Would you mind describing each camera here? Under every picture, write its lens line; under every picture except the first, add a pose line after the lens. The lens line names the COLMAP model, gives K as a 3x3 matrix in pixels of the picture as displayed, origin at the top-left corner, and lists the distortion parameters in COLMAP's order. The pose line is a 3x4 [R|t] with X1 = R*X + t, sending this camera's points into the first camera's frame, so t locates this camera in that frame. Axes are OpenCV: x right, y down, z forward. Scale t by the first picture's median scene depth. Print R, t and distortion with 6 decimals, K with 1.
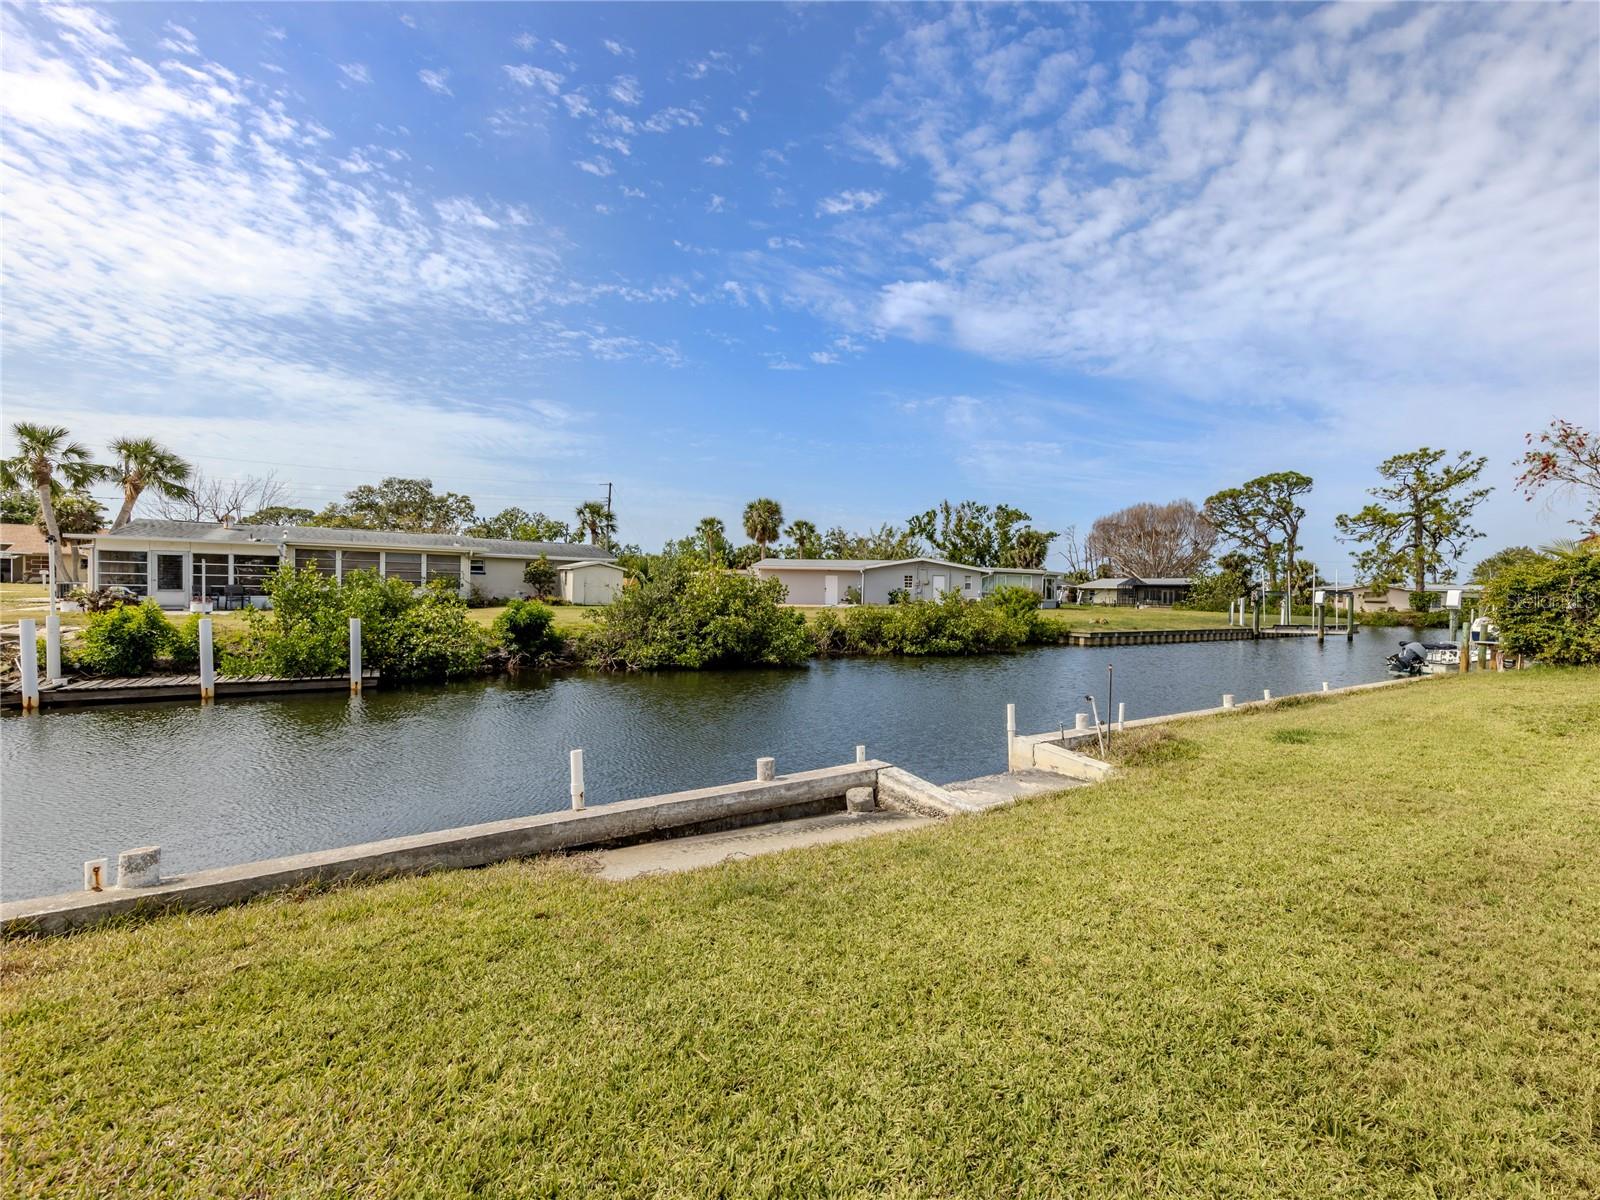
lens RADIAL K [[854.1, 0, 799.9], [0, 854.1, 620.9], [0, 0, 1]] dist [0.011480, -0.001455]
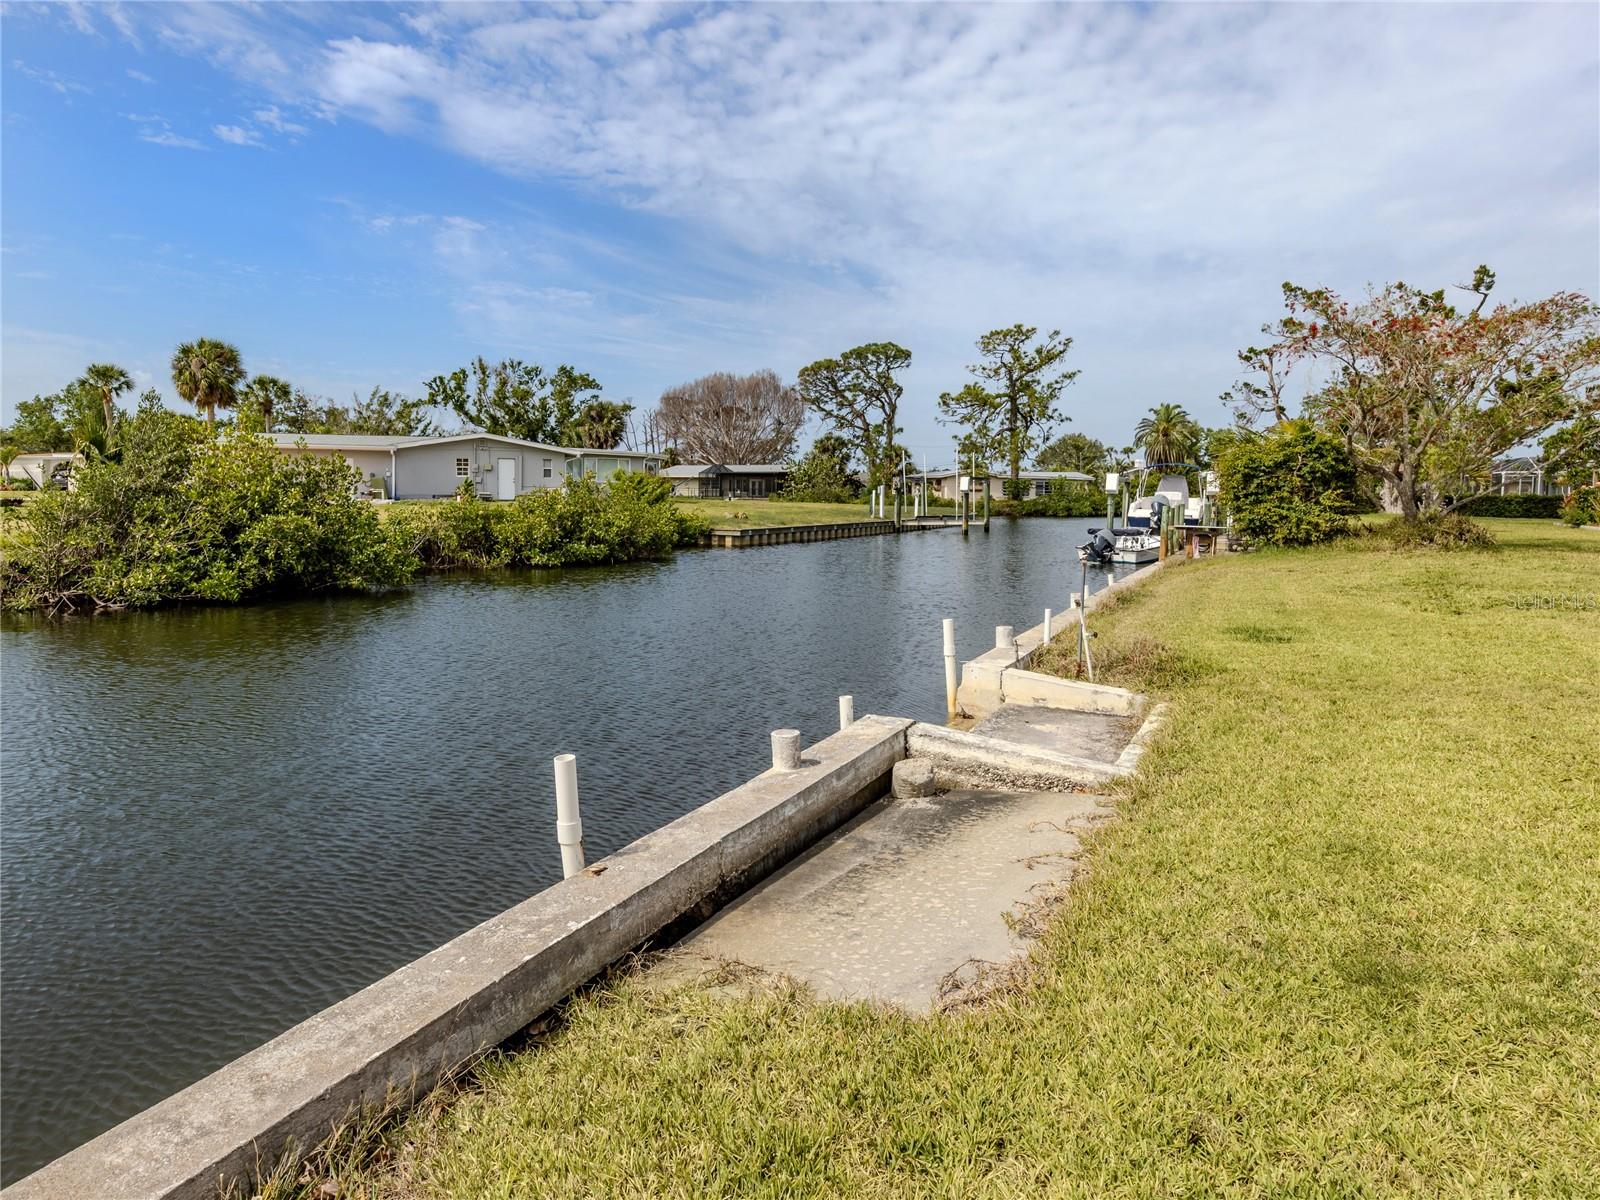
lens RADIAL K [[1080.0, 0, 728.4], [0, 1080.0, 600.3], [0, 0, 1]] dist [0.012058, -0.000437]
pose [[0.877546, -0.055959, 0.476215, -0.099525], [0.023103, 0.996948, 0.074577, 0.002560], [-0.478935, -0.054443, 0.876161, 0.082420]]
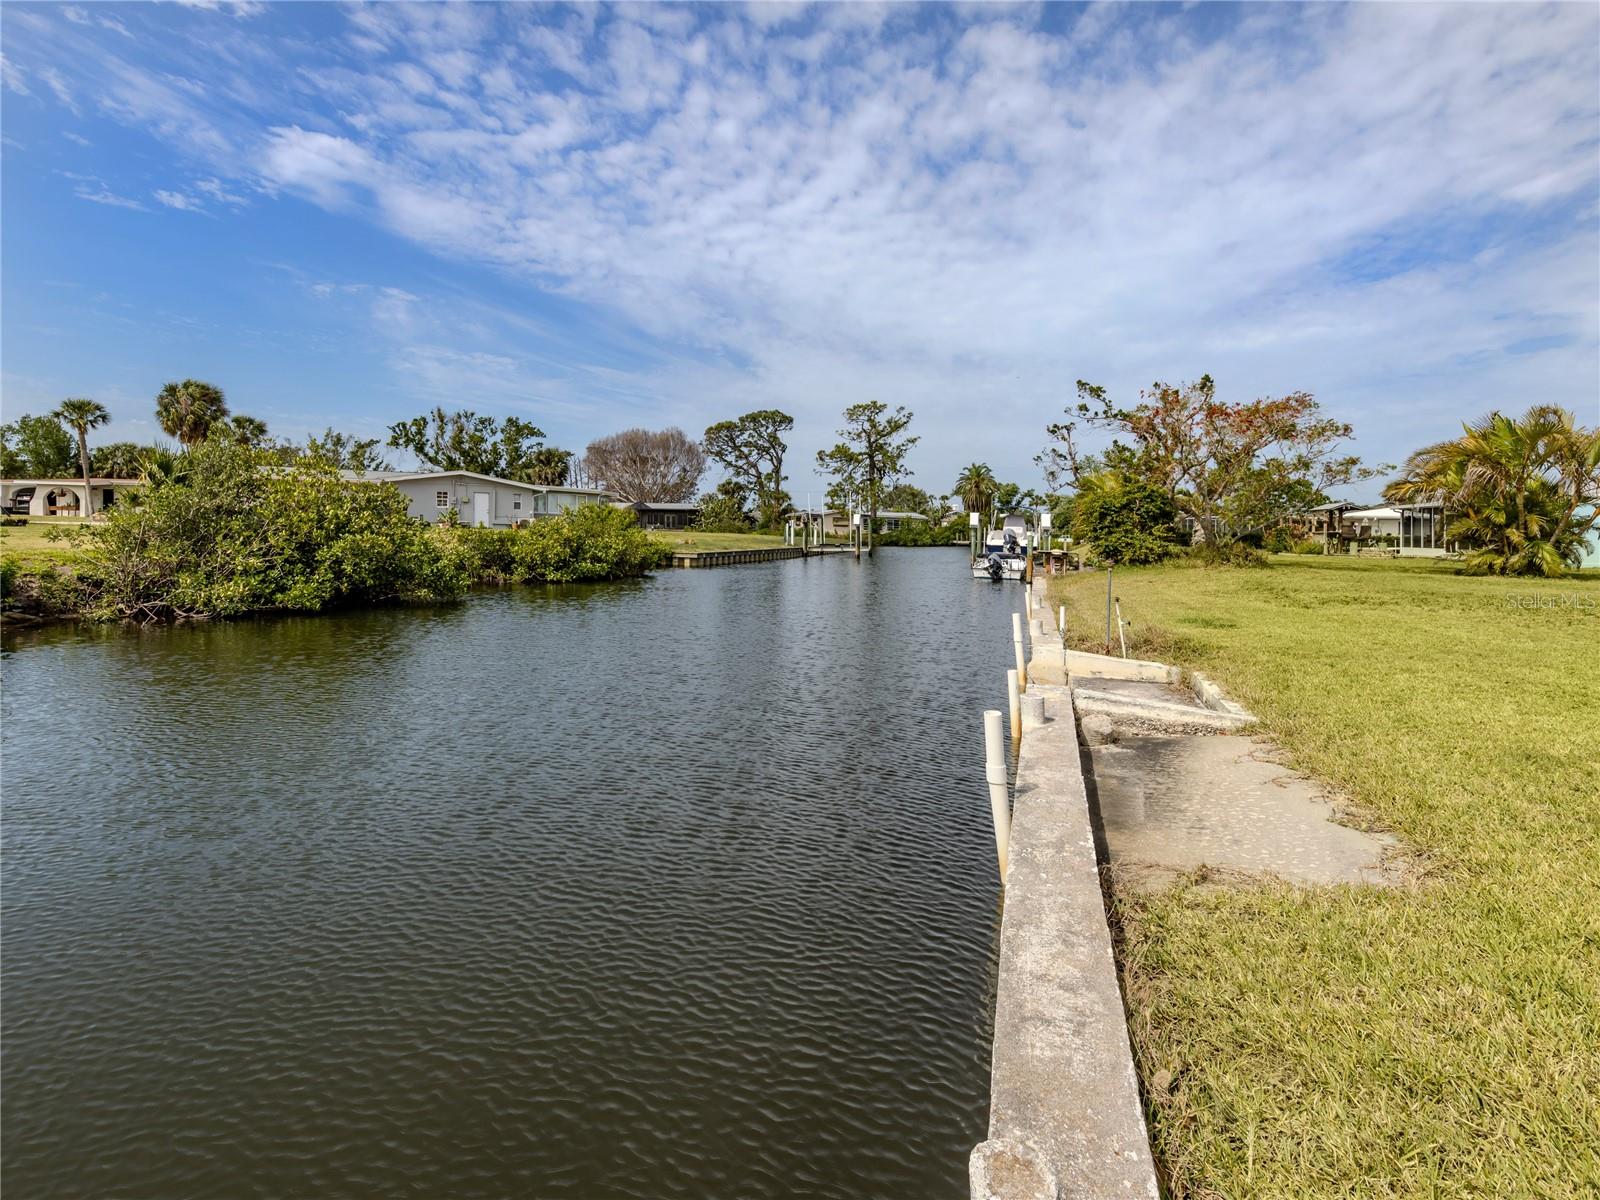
lens RADIAL K [[853.7, 0, 769.8], [0, 853.7, 596.6], [0, 0, 1]] dist [0.017234, -0.005737]
pose [[0.749164, -0.050809, 0.660433, -0.166619], [0.016544, 0.998178, 0.058027, 0.005296], [-0.662178, -0.032546, 0.748640, 0.134410]]
